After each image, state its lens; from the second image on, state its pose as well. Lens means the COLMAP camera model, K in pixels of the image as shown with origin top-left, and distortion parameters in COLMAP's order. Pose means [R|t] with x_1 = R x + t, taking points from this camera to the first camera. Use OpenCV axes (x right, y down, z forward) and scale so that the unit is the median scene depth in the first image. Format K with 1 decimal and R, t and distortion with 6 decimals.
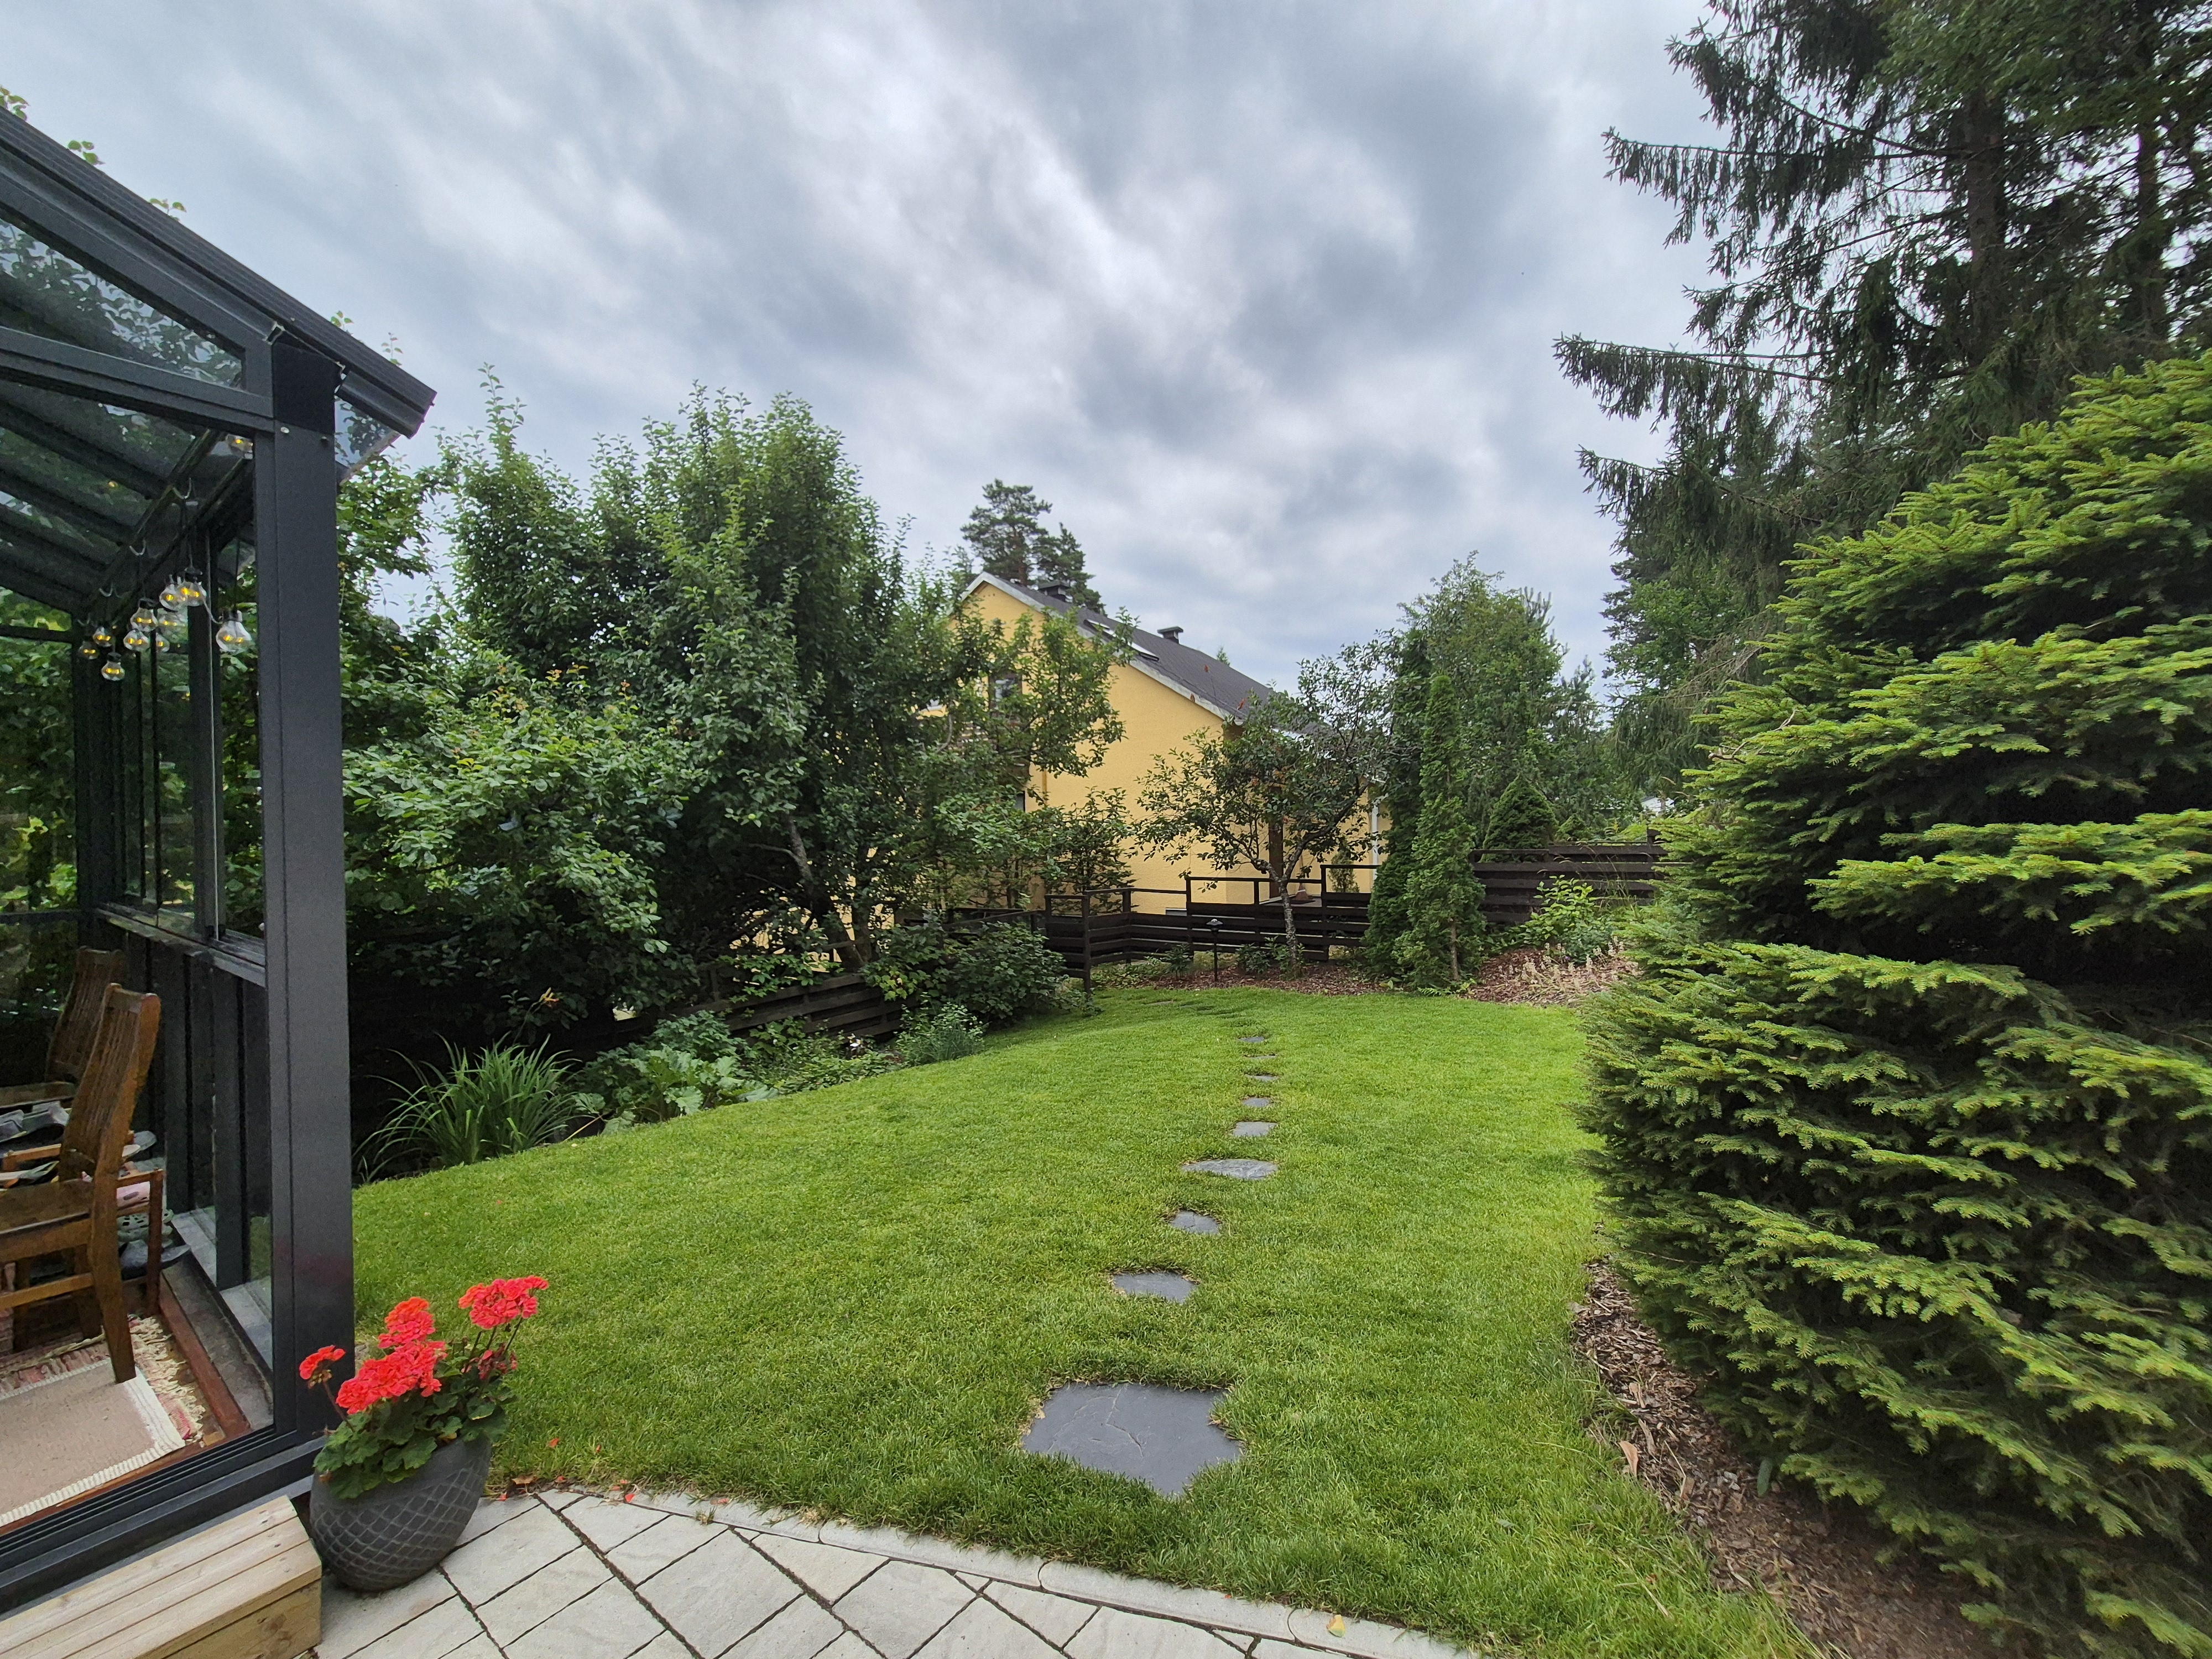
lens RADIAL K [[910.8, 0, 1091.2], [0, 910.8, 832.8], [0, 0, 1]] dist [0.009553, -0.000263]
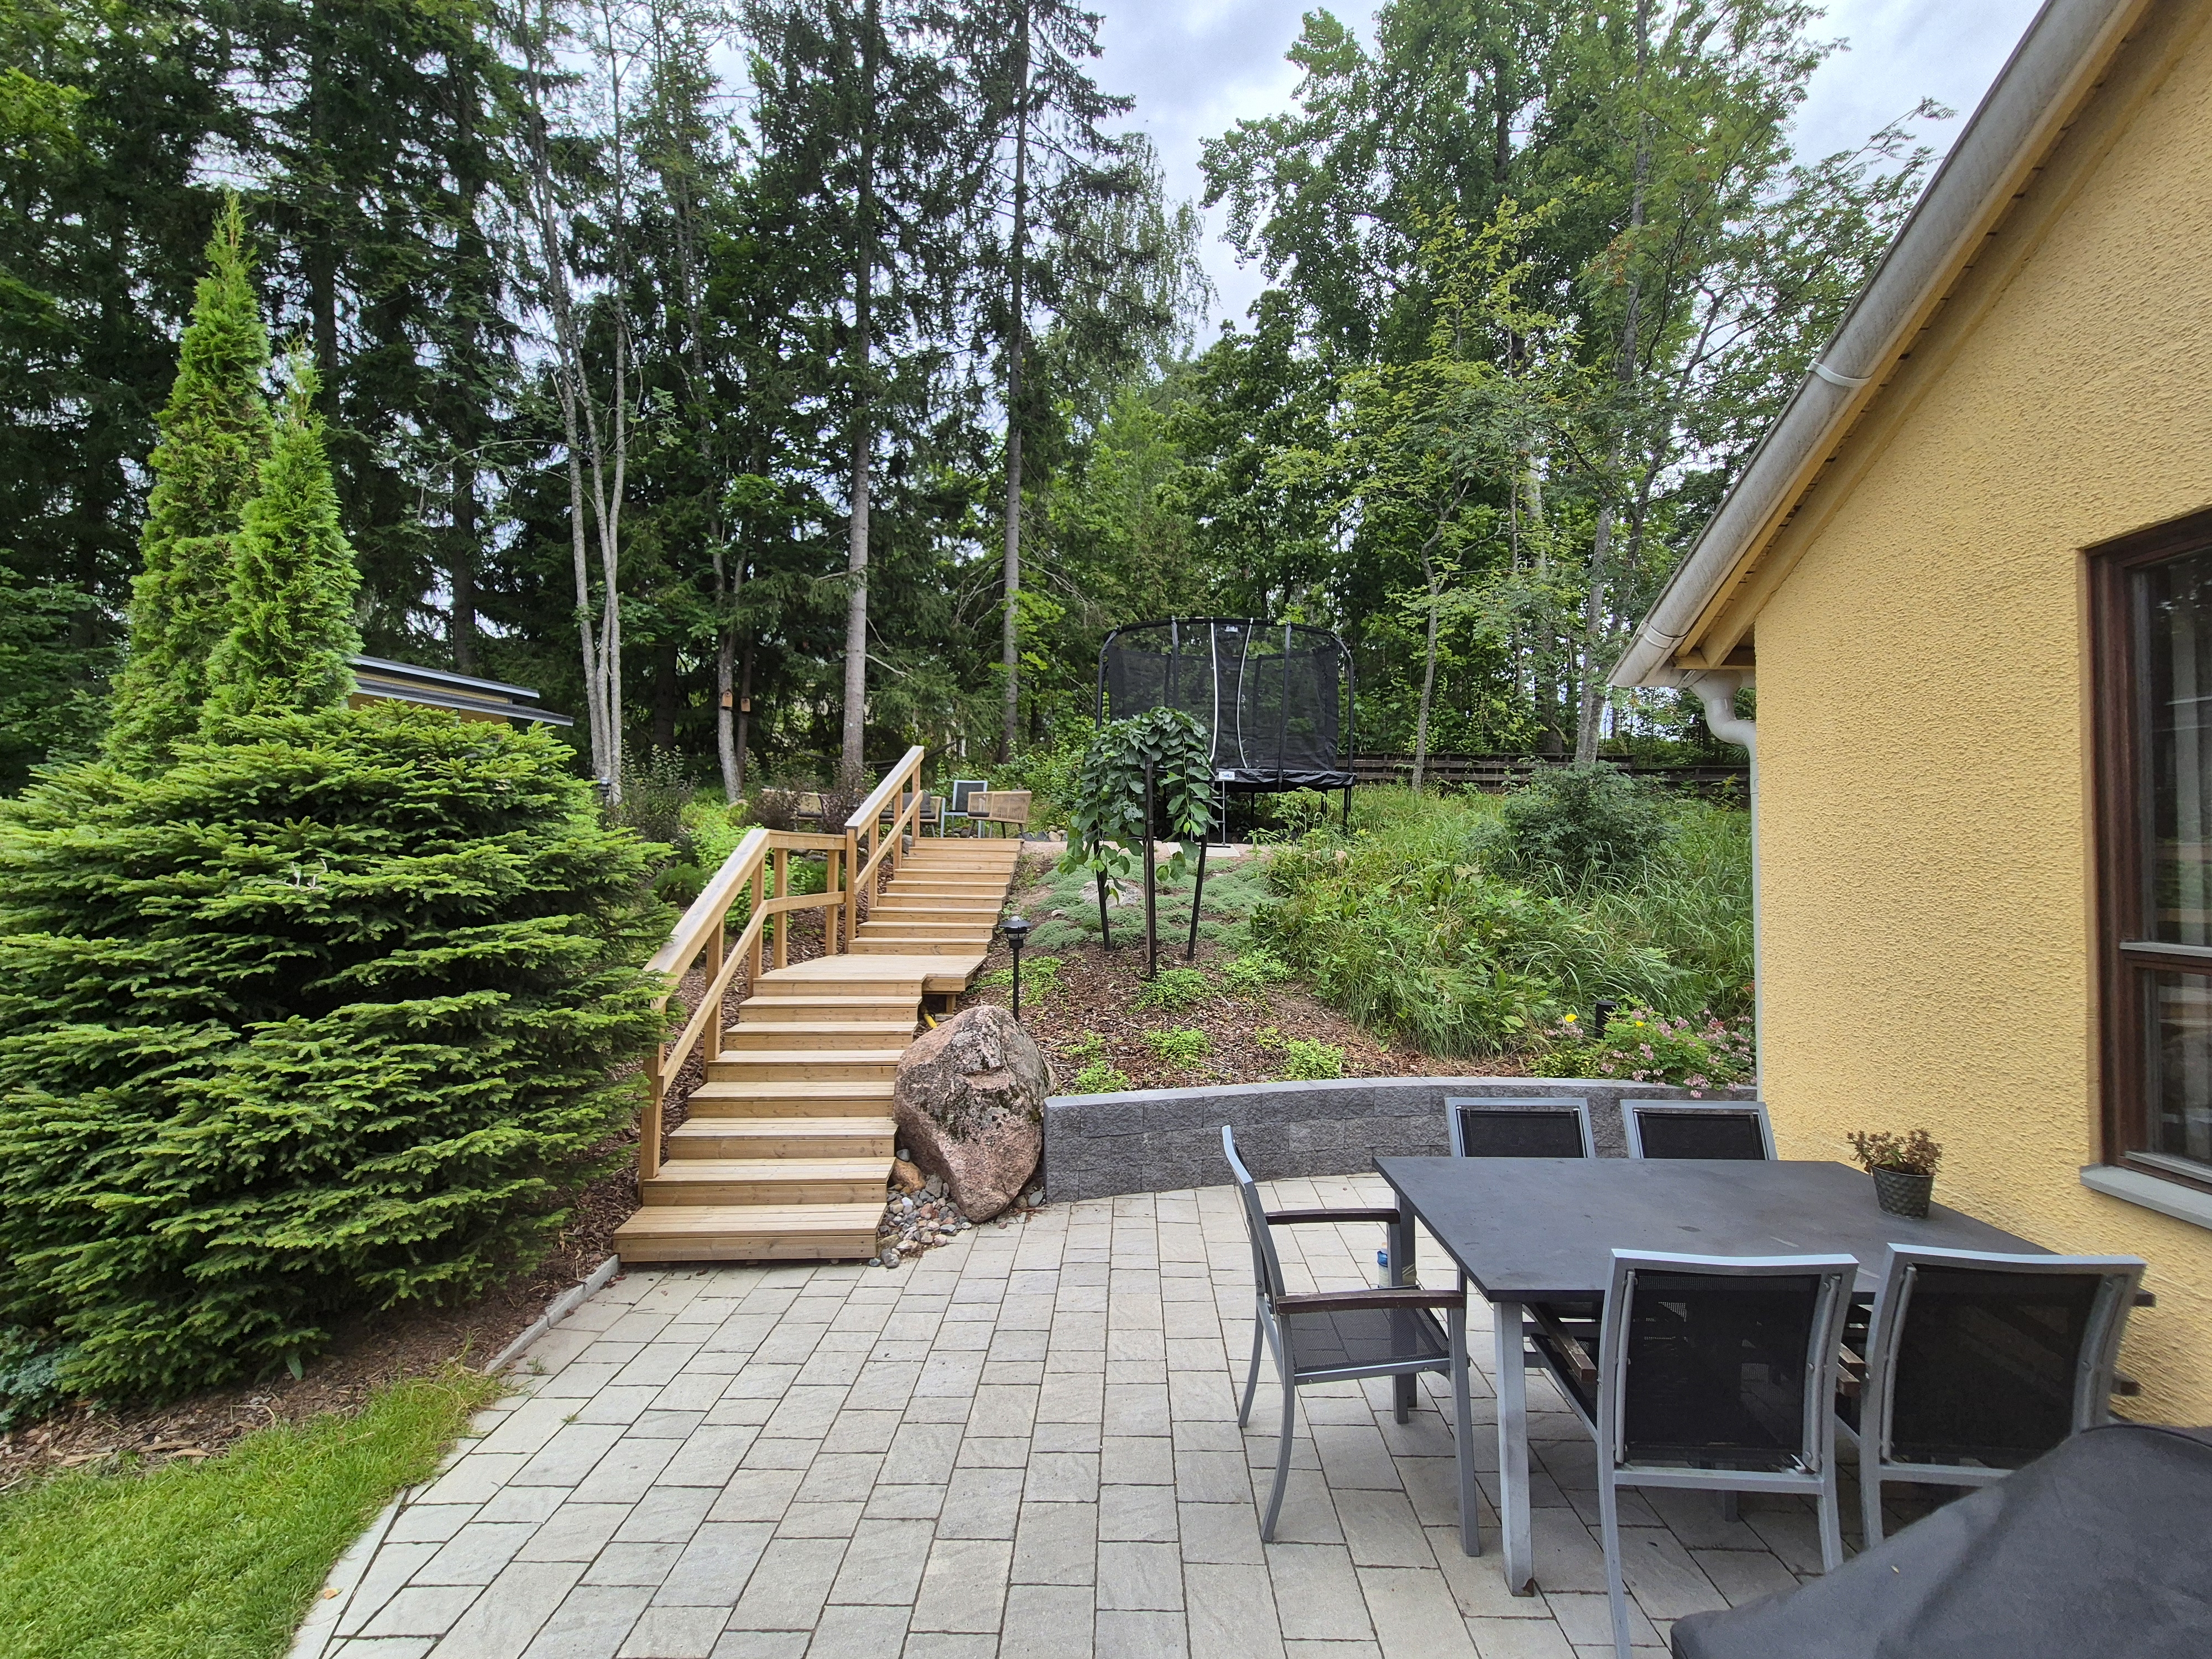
lens RADIAL K [[910.8, 0, 1091.2], [0, 910.8, 832.8], [0, 0, 1]] dist [0.009553, -0.000263]
pose [[-0.591962, 0.043563, 0.804788, -1.694600], [0.009973, 0.998858, -0.046733, -0.120548], [-0.805904, -0.019638, -0.591720, 1.126496]]
